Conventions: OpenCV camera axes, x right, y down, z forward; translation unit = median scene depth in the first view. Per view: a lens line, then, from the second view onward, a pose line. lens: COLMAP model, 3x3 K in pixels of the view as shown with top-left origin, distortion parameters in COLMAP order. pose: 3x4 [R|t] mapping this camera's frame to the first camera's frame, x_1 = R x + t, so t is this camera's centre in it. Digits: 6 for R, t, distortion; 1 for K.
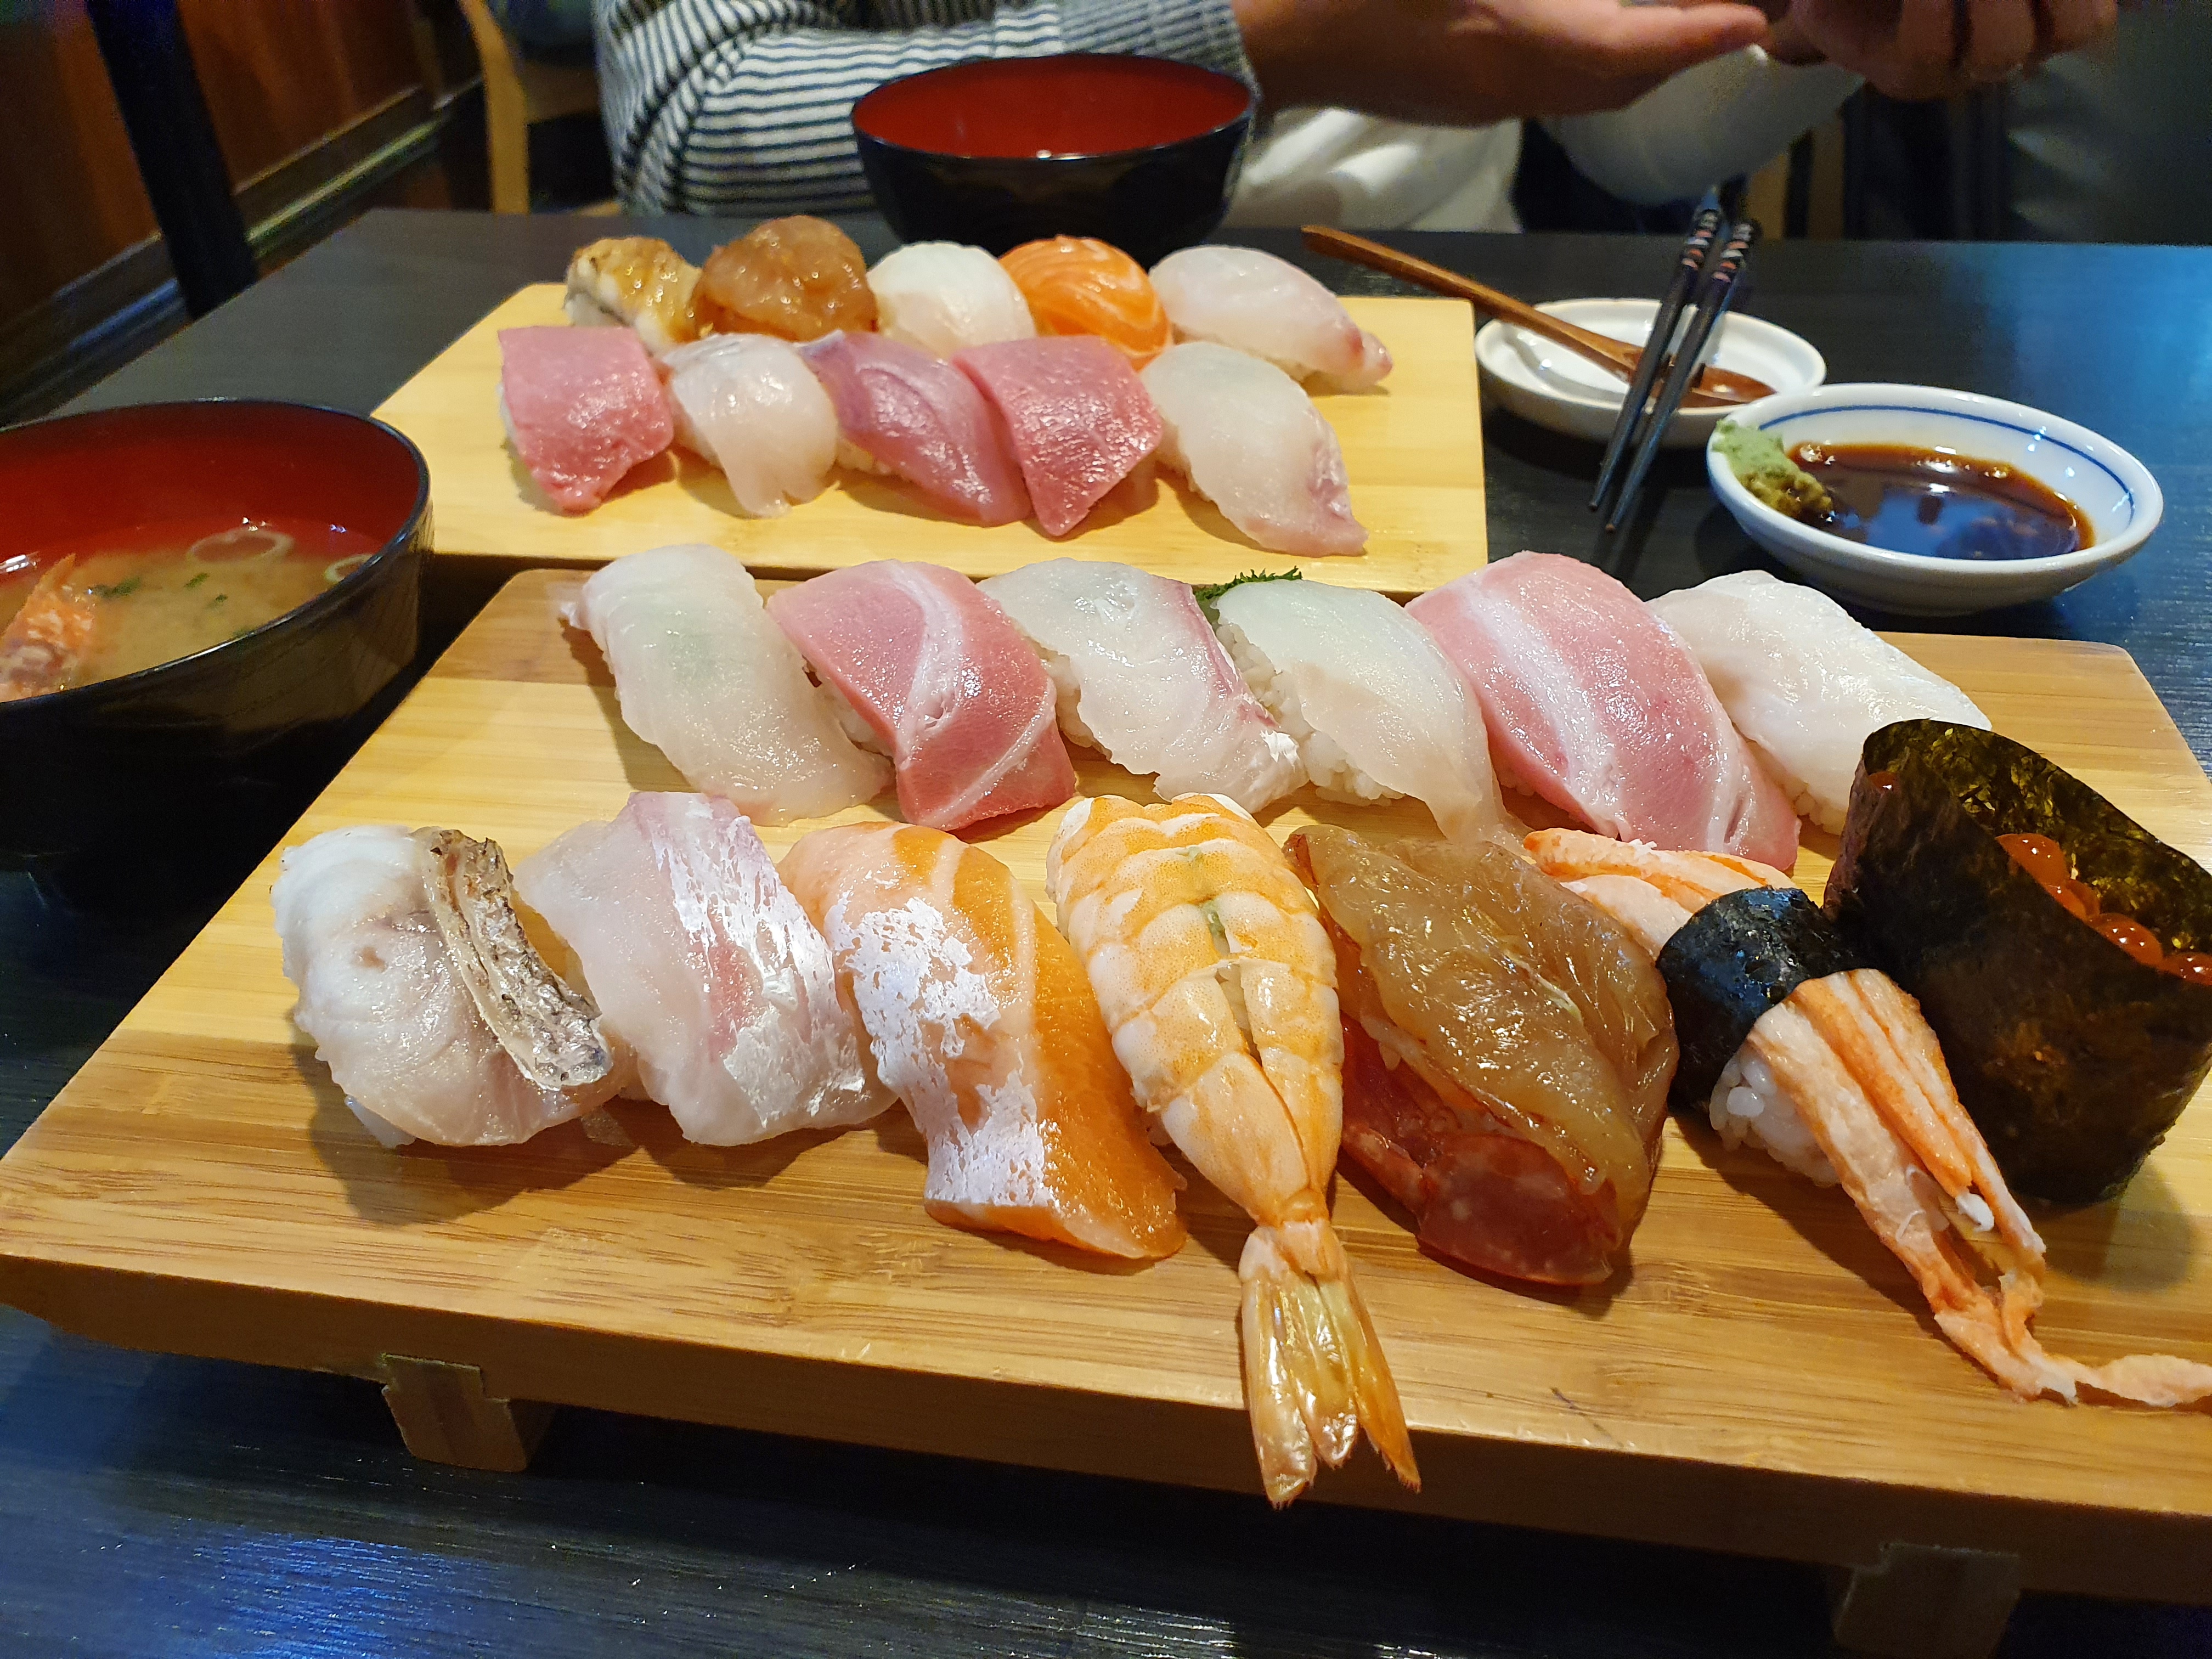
lens RADIAL K [[1704.0, 0, 1090.9], [0, 1704.0, 844.1], [0, 0, 1]] dist [0.018853, -0.001632]
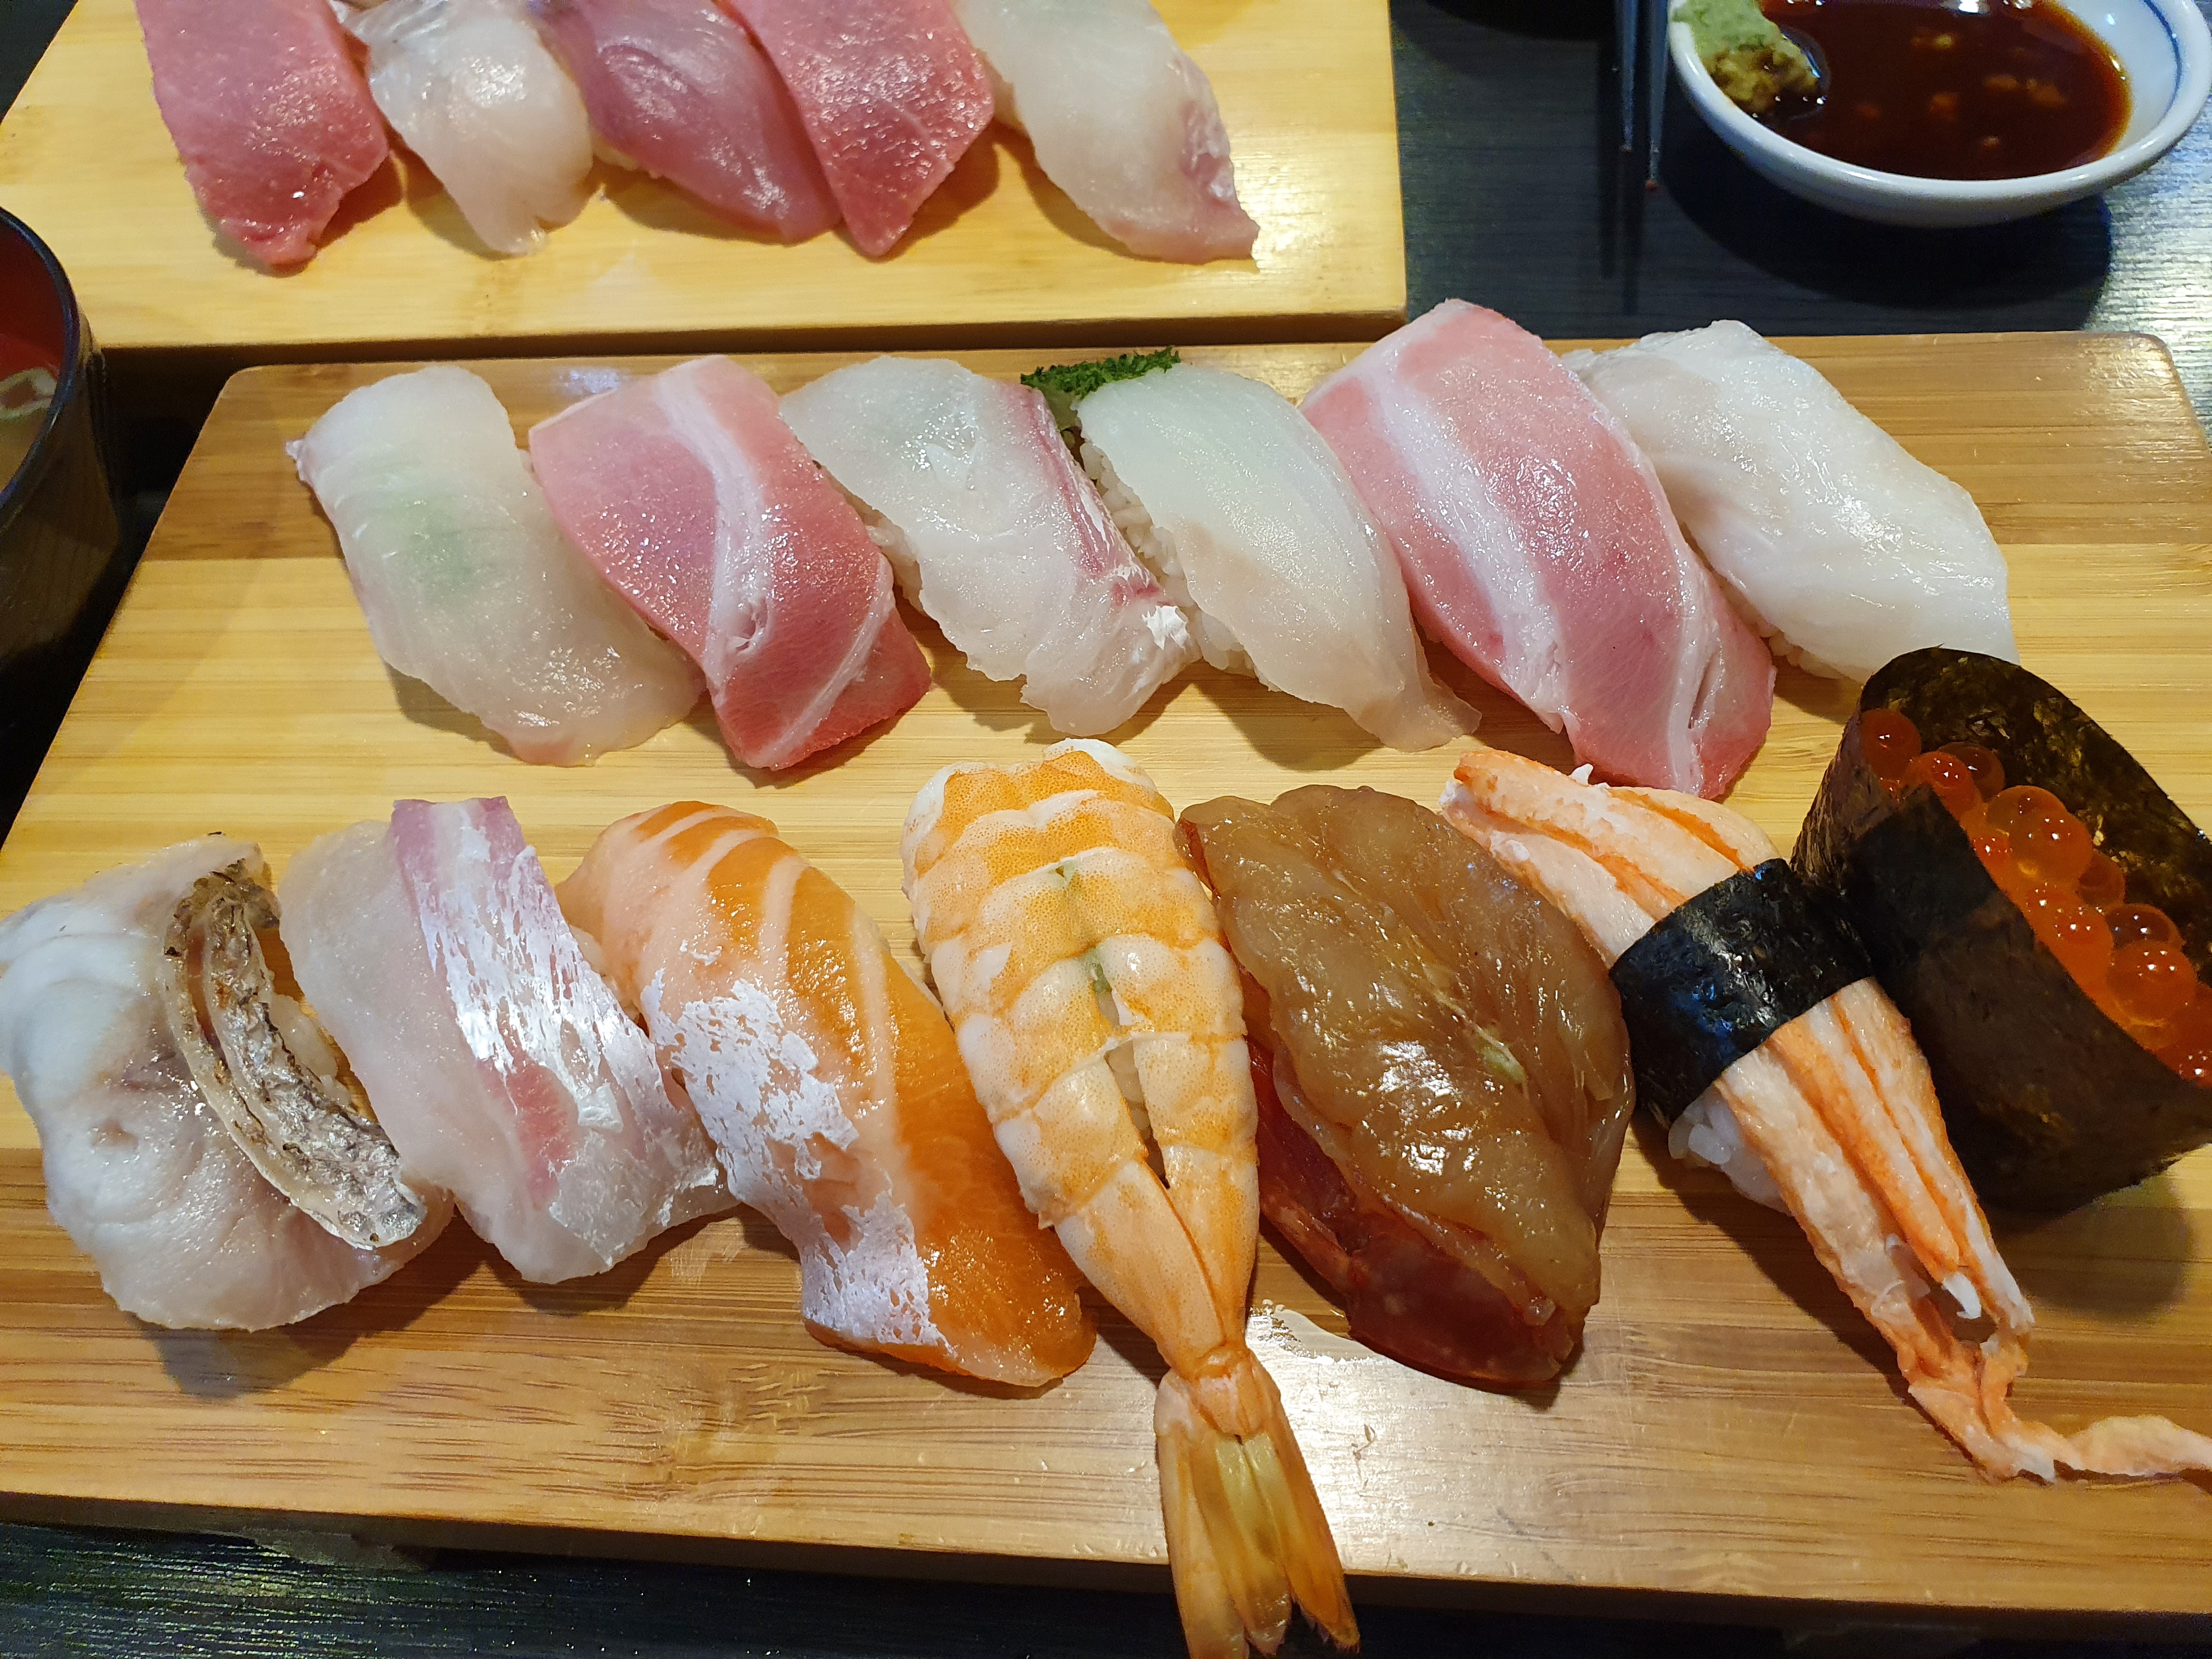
lens RADIAL K [[1716.6, 0, 1073.8], [0, 1716.6, 824.3], [0, 0, 1]] dist [-0.006115, 0.017171]
pose [[0.994471, -0.104760, 0.007240, 0.065121], [0.096409, 0.938172, 0.332474, -0.322001], [-0.041622, -0.329938, 0.943085, 0.225193]]
